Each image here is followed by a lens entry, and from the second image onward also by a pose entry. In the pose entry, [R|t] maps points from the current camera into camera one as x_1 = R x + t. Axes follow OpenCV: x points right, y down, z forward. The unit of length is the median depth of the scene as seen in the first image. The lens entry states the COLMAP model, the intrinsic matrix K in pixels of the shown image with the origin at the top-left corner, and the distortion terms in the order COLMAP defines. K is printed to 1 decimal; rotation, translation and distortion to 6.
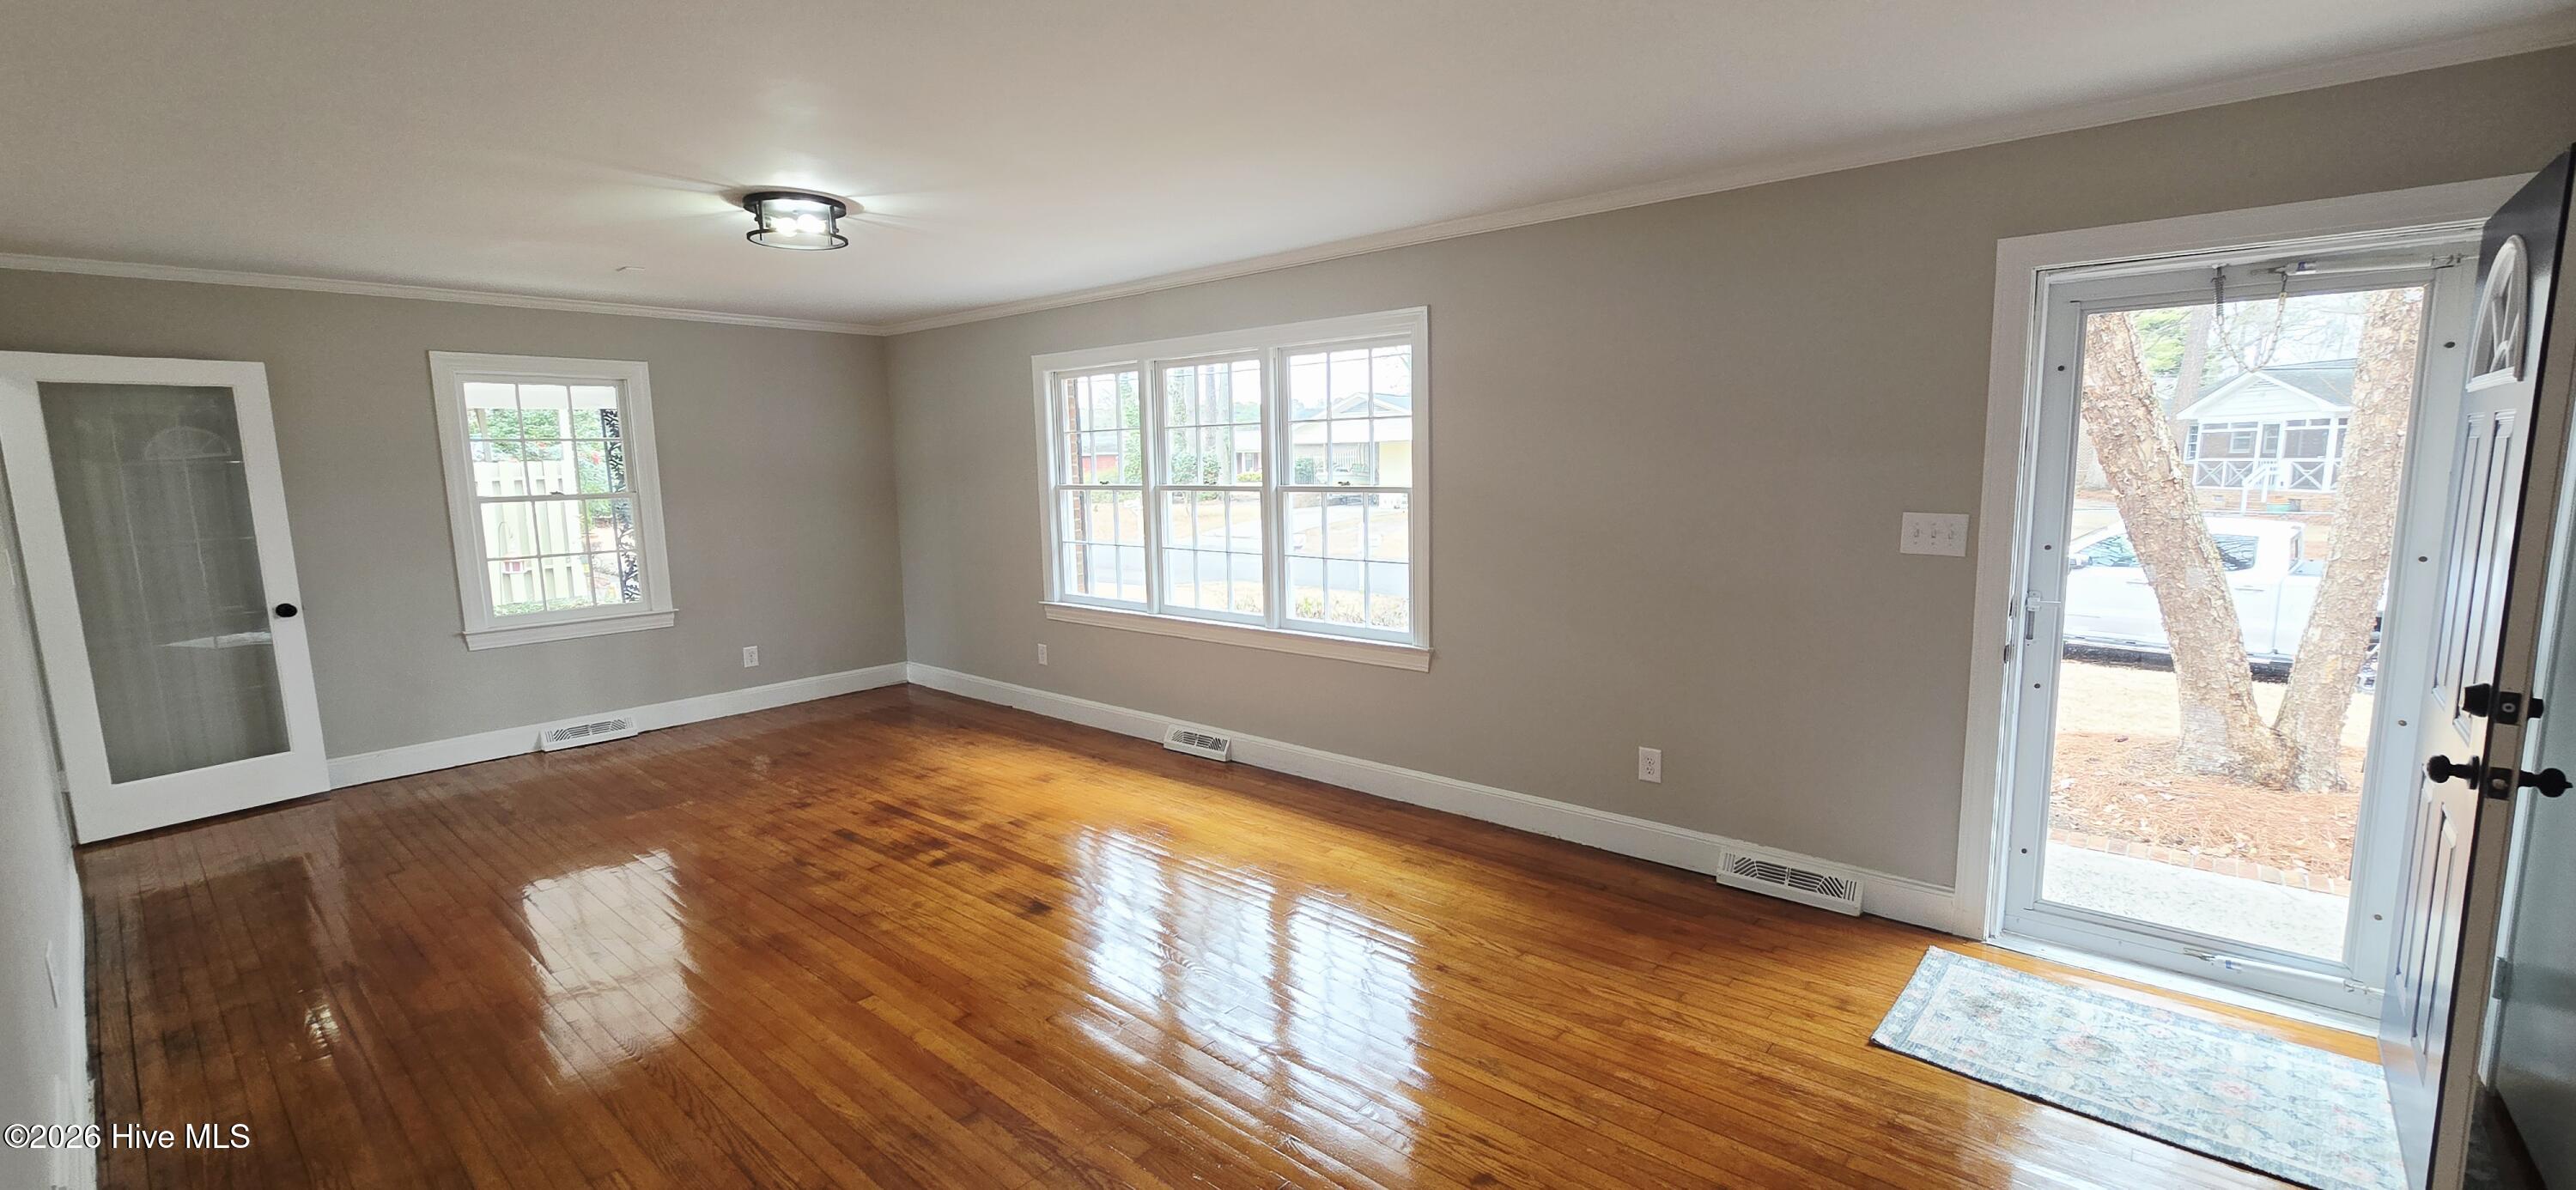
lens RADIAL K [[1051.1, 0, 1298.4], [0, 1051.1, 584.2], [0, 0, 1]] dist [-0.007743, 0.000453]
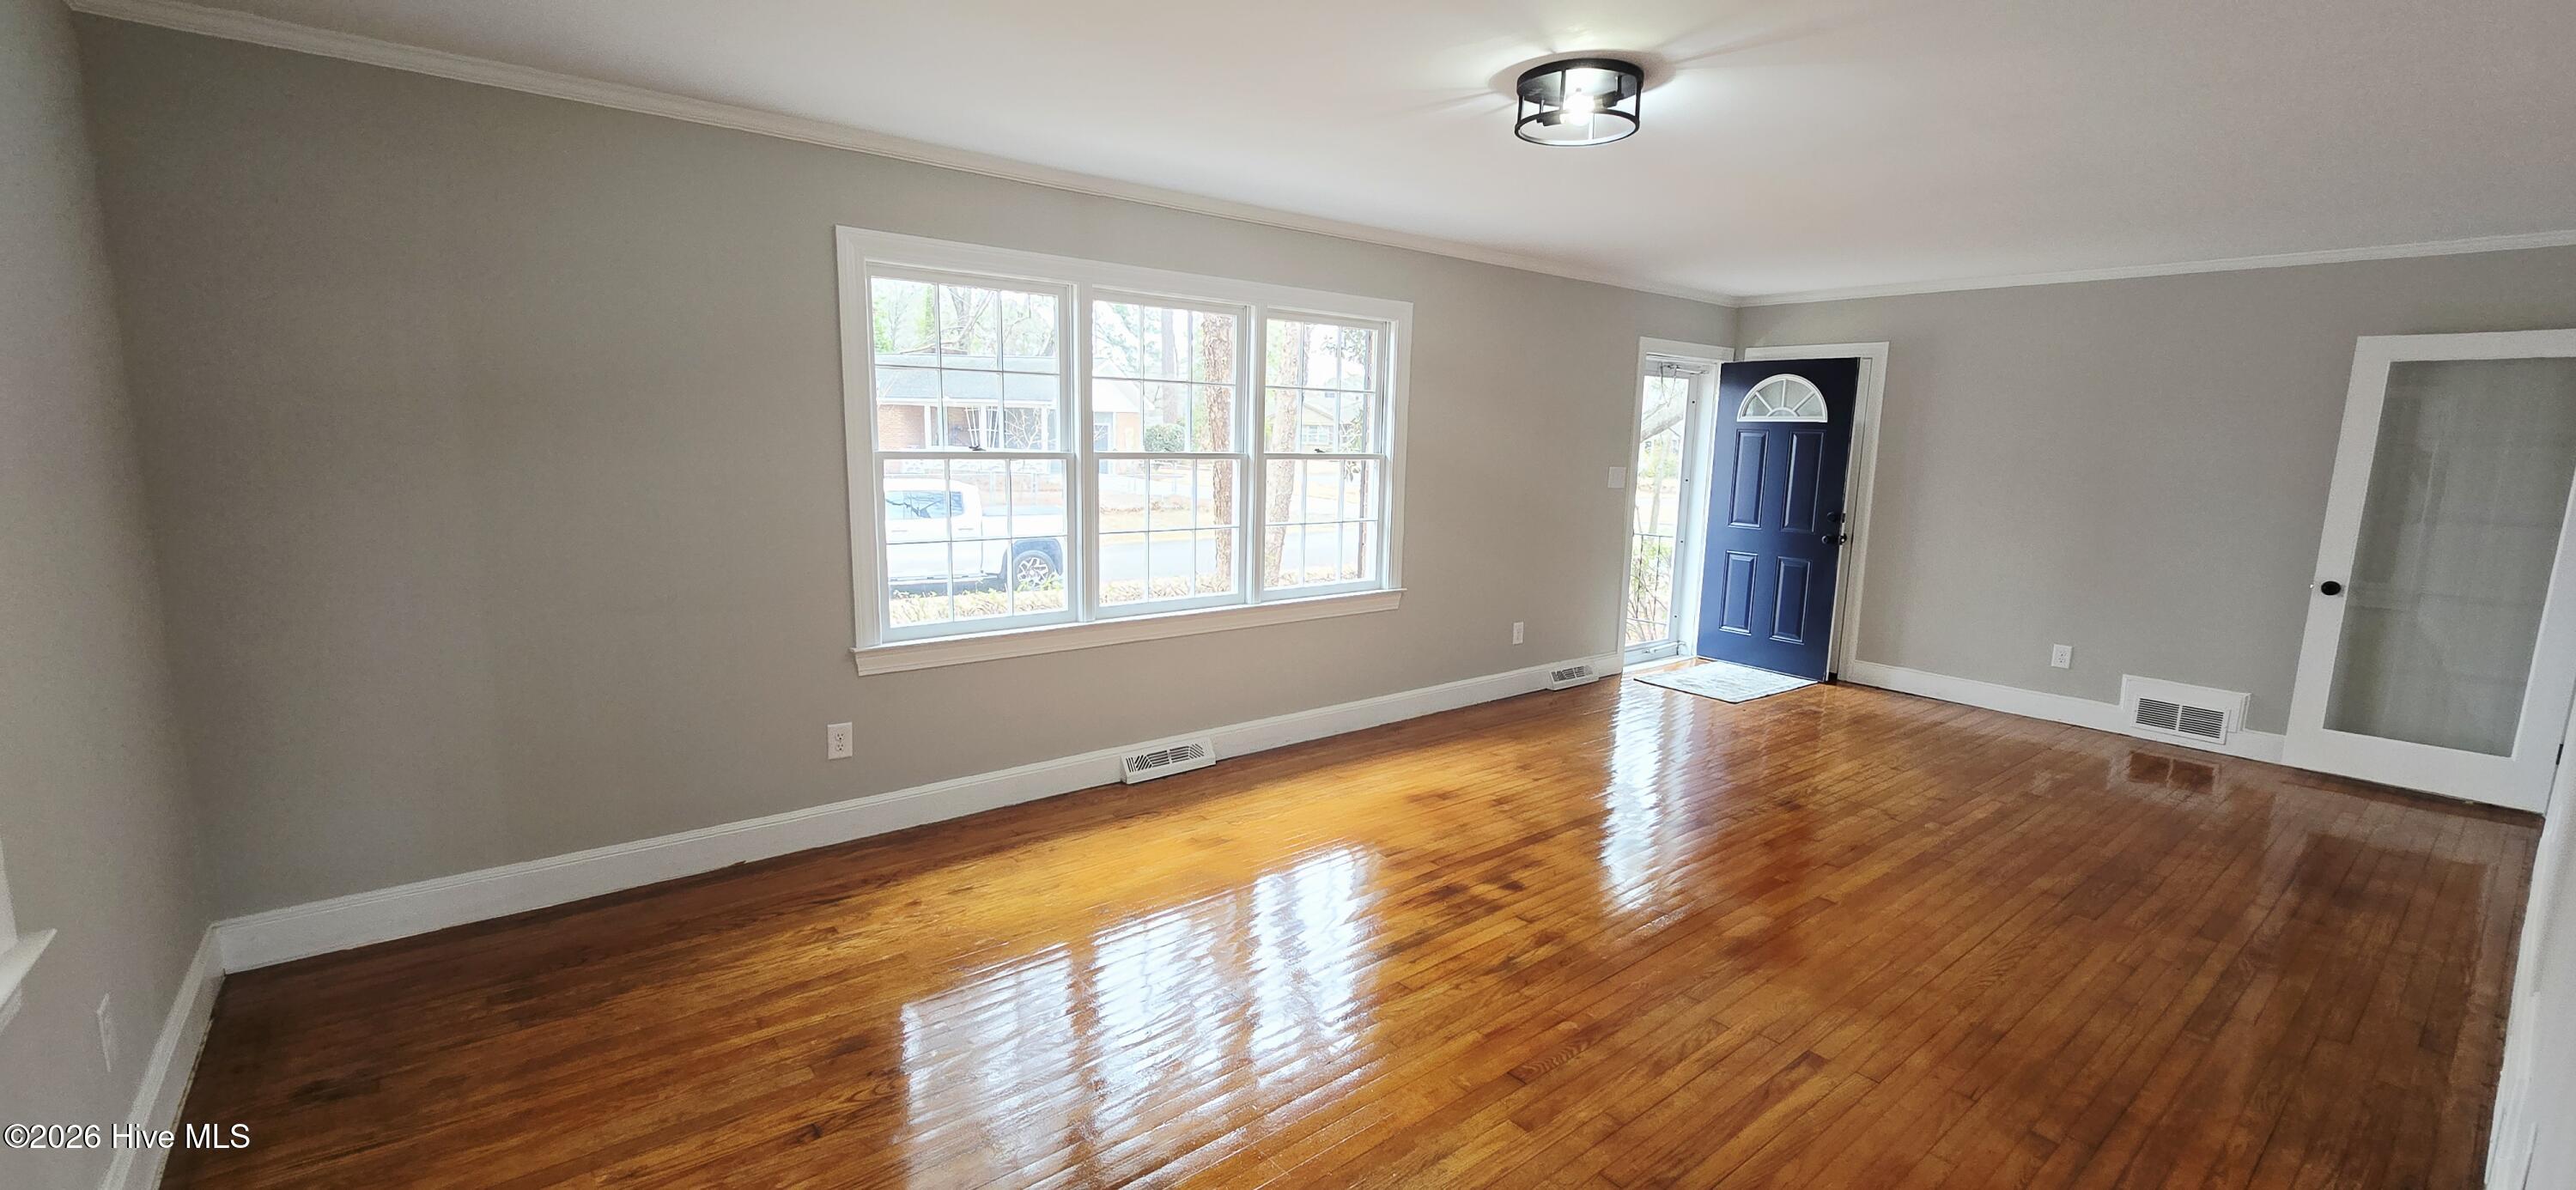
lens RADIAL K [[1051.1, 0, 1285.7], [0, 1051.1, 593.2], [0, 0, 1]] dist [-0.007743, 0.000453]
pose [[0.185091, -0.129463, 0.974156, -0.992384], [0.092947, 0.989147, 0.113795, -0.077213], [-0.978316, 0.069483, 0.195115, 0.826355]]
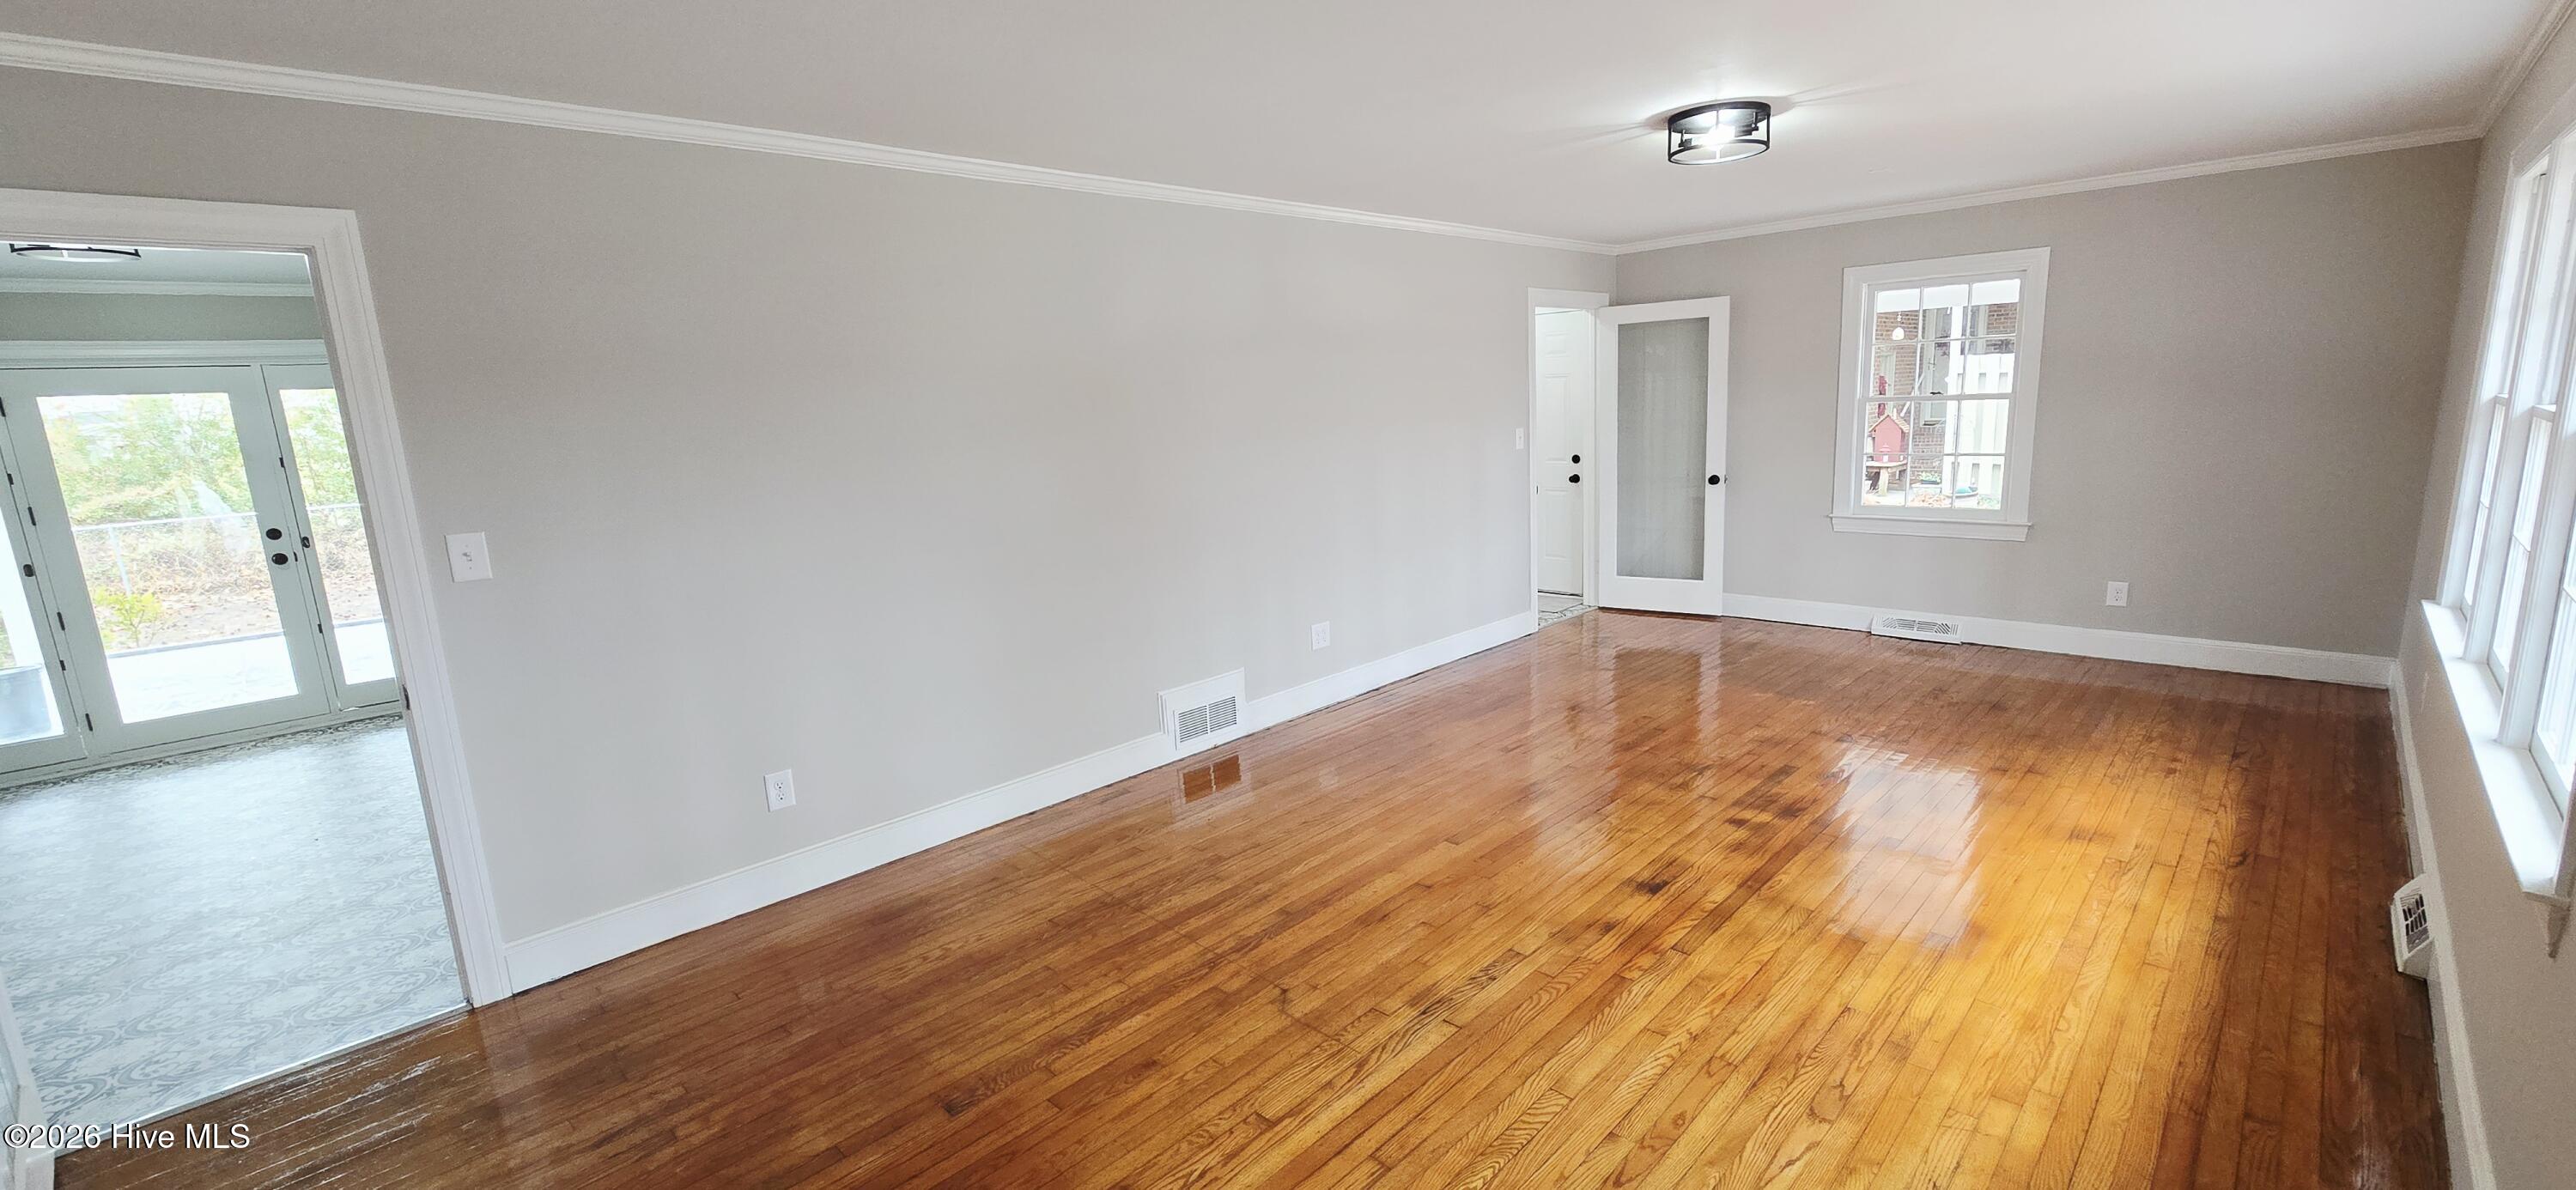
lens RADIAL K [[1051.1, 0, 1296.7], [0, 1051.1, 597.7], [0, 0, 1]] dist [-0.007743, 0.000453]
pose [[-0.063751, 0.210180, -0.975582, 0.449138], [-0.072575, 0.974006, 0.214582, -0.080227], [0.995323, 0.084482, -0.046840, 0.530354]]
